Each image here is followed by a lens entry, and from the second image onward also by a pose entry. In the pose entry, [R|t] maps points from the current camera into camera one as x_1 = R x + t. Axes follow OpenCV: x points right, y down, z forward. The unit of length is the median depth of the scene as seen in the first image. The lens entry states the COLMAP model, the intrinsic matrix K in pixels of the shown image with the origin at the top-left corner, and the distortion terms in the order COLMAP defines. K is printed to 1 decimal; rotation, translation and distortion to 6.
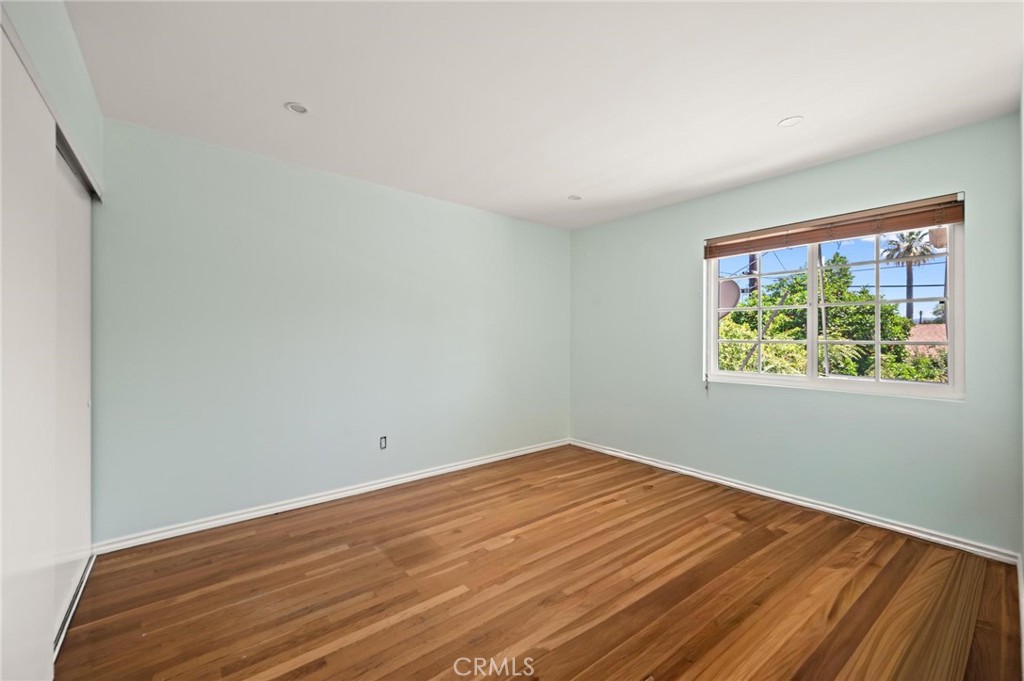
lens RADIAL K [[410.8, 0, 512.0], [0, 410.8, 340.5], [0, 0, 1]] dist [-0.001796, -0.000123]
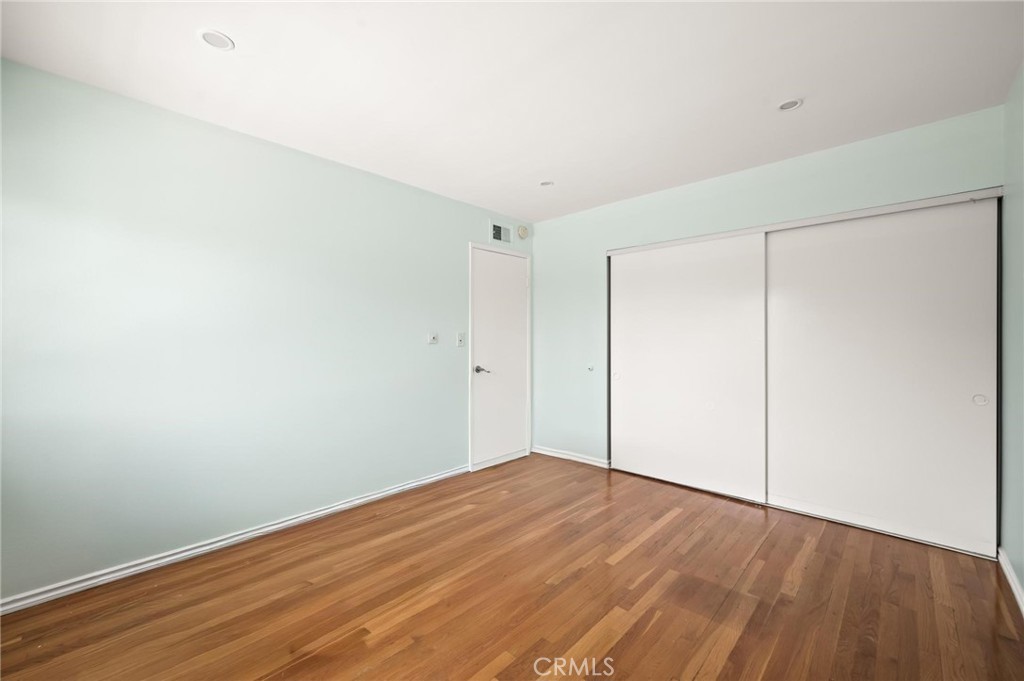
lens RADIAL K [[410.8, 0, 512.0], [0, 410.8, 340.5], [0, 0, 1]] dist [-0.001796, -0.000123]
pose [[-0.990981, -0.000056, -0.134006, 0.257308], [-0.000209, 0.999999, 0.001130, 0.000840], [0.134005, 0.001147, -0.990980, 1.803135]]
